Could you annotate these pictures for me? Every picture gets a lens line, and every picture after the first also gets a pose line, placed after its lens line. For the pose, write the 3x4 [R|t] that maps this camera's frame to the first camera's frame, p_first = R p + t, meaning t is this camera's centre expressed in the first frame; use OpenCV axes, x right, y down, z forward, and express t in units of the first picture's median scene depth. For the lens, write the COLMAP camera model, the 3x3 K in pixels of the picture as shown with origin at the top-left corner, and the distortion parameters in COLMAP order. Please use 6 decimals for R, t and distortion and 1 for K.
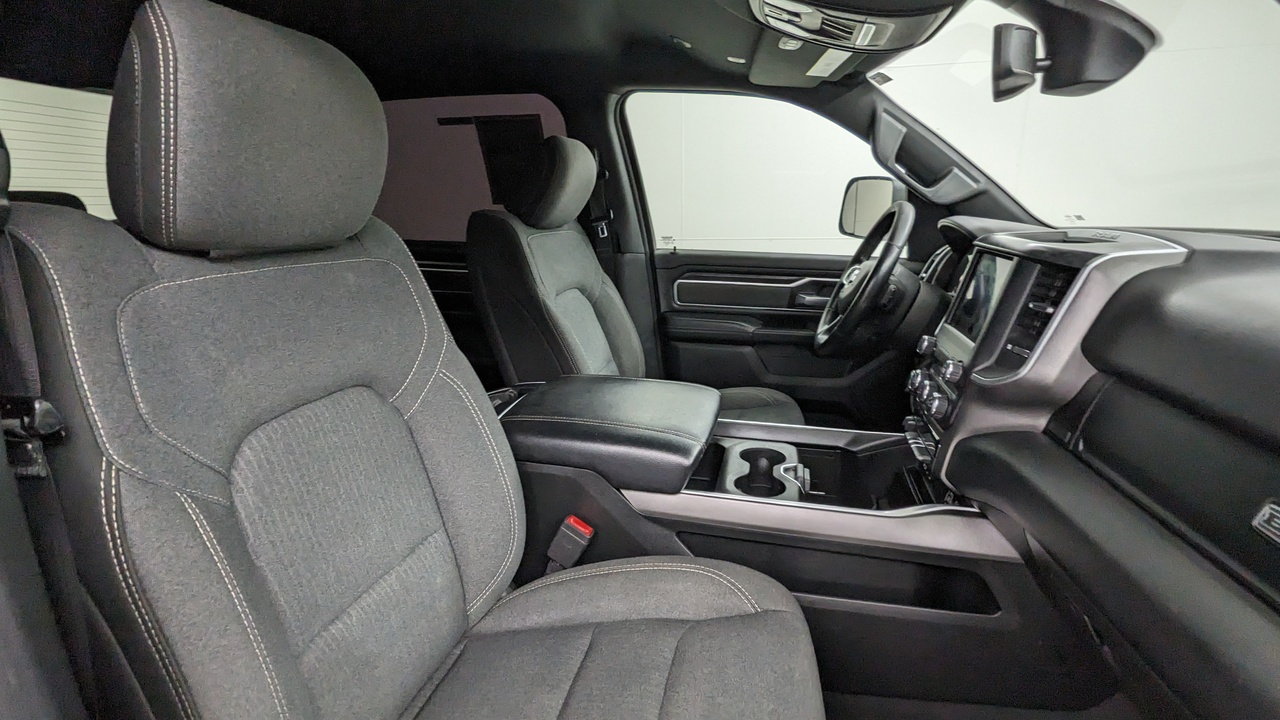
lens RADIAL K [[600.7, 0, 650.3], [0, 600.7, 368.2], [0, 0, 1]] dist [0.009951, -0.002305]
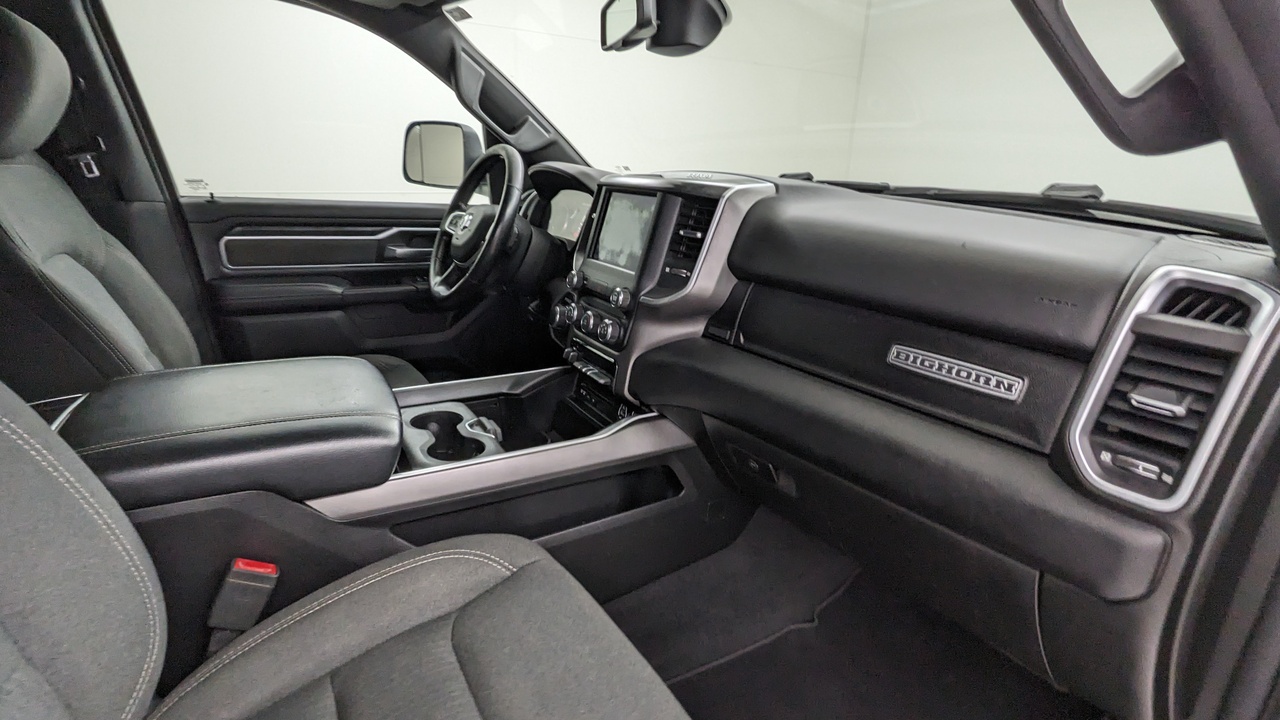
lens RADIAL K [[600.7, 0, 641.6], [0, 600.7, 360.2], [0, 0, 1]] dist [0.009951, -0.002305]
pose [[0.734785, -0.179634, 0.654082, -0.203779], [0.142810, 0.983650, 0.109716, 0.001753], [-0.663096, 0.012792, 0.748425, 0.135600]]
